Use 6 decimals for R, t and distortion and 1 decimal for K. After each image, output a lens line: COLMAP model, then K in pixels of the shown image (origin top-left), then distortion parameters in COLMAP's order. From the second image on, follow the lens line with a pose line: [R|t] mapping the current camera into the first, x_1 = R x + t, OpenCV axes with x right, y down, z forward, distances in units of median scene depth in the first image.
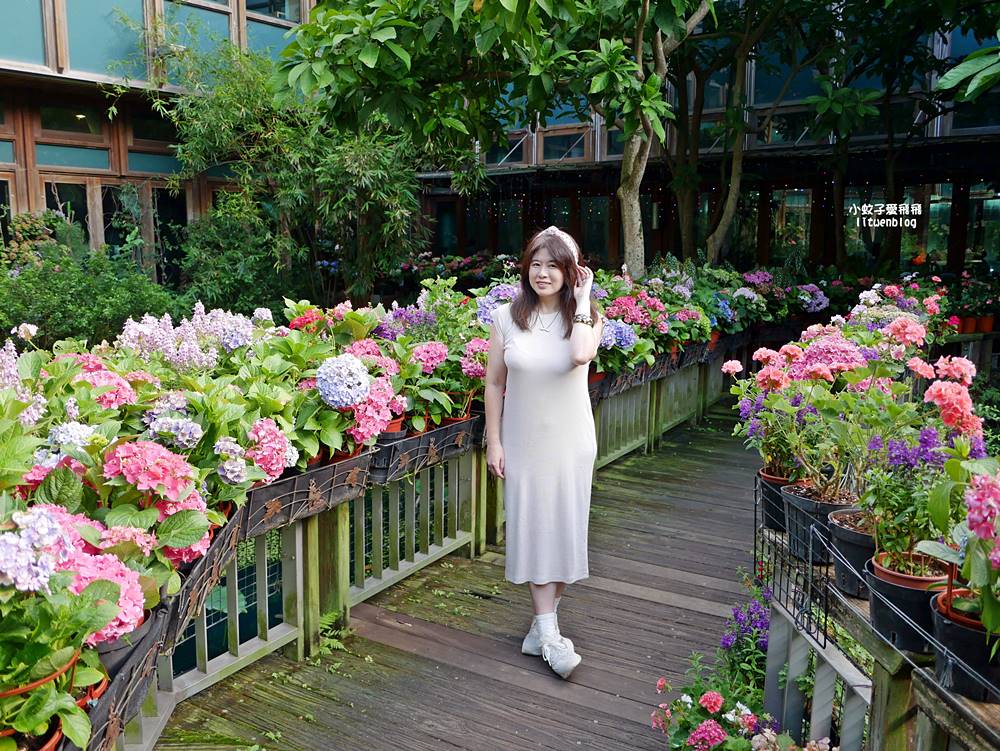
lens RADIAL K [[815.6, 0, 500.0], [0, 815.6, 375.5], [0, 0, 1]] dist [-0.048661, 0.004698]
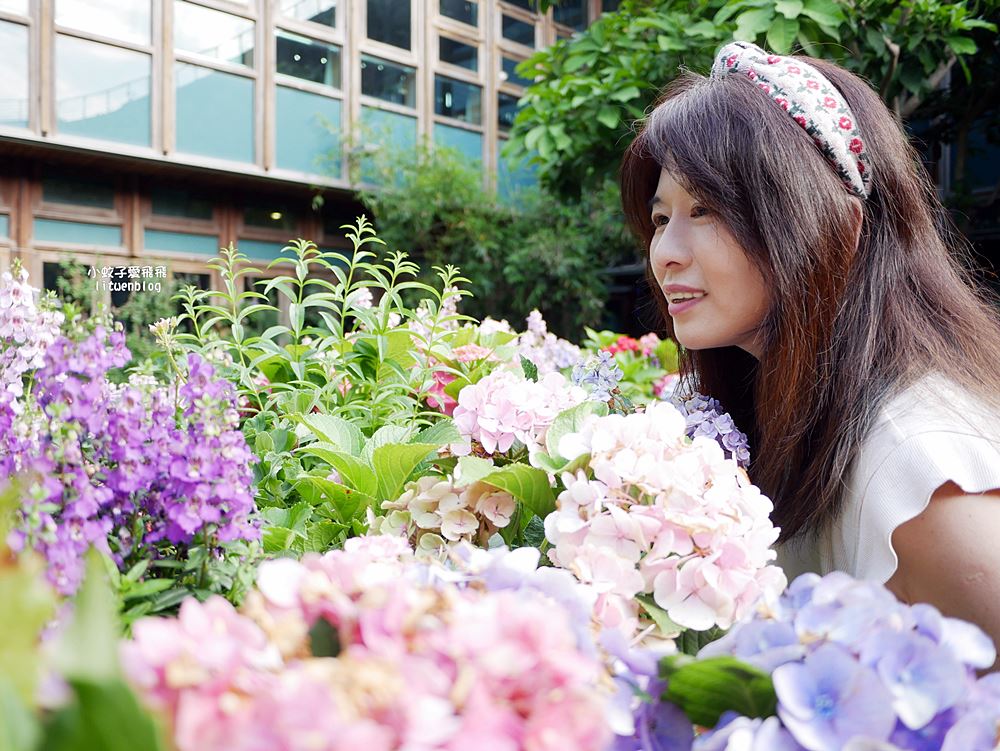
lens RADIAL K [[815.6, 0, 500.0], [0, 815.6, 375.5], [0, 0, 1]] dist [-0.048661, 0.004698]
pose [[0.986378, 0.007370, -0.164329, -0.063247], [-0.029578, 0.990660, -0.133109, 0.024204], [0.161813, 0.136157, 0.977383, 0.031225]]
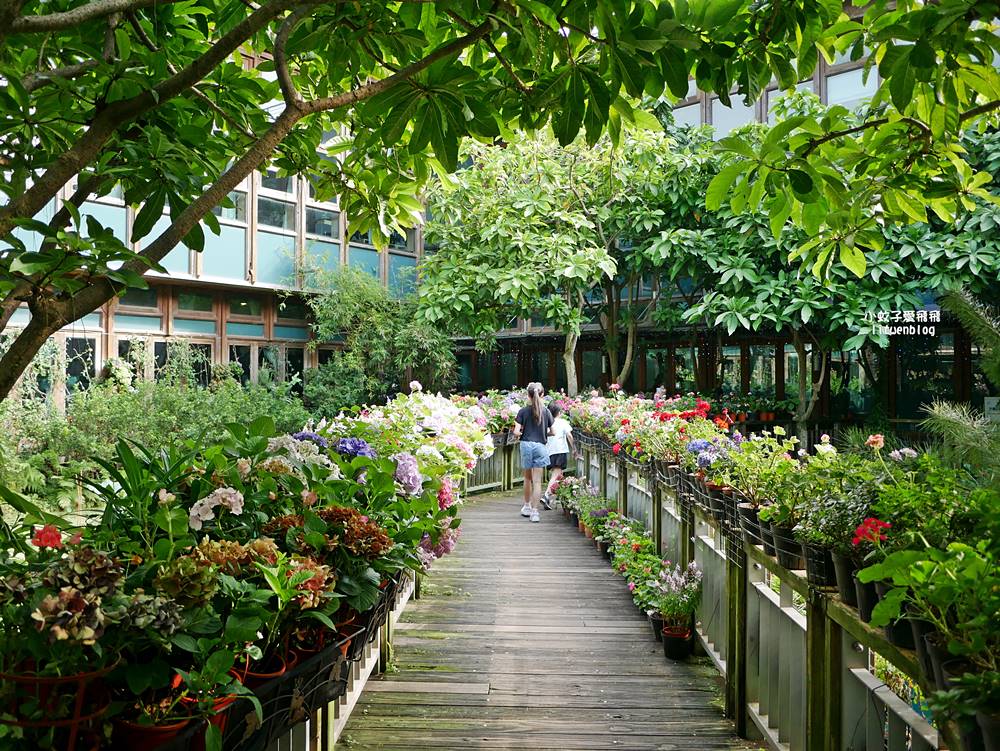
lens RADIAL K [[829.6, 0, 500.0], [0, 829.6, 375.5], [0, 0, 1]] dist [-0.053591, 0.003954]
pose [[0.999960, -0.003330, 0.008333, -0.026182], [0.004722, 0.984894, -0.173097, 0.130131], [-0.007631, 0.173129, 0.984870, -0.737541]]
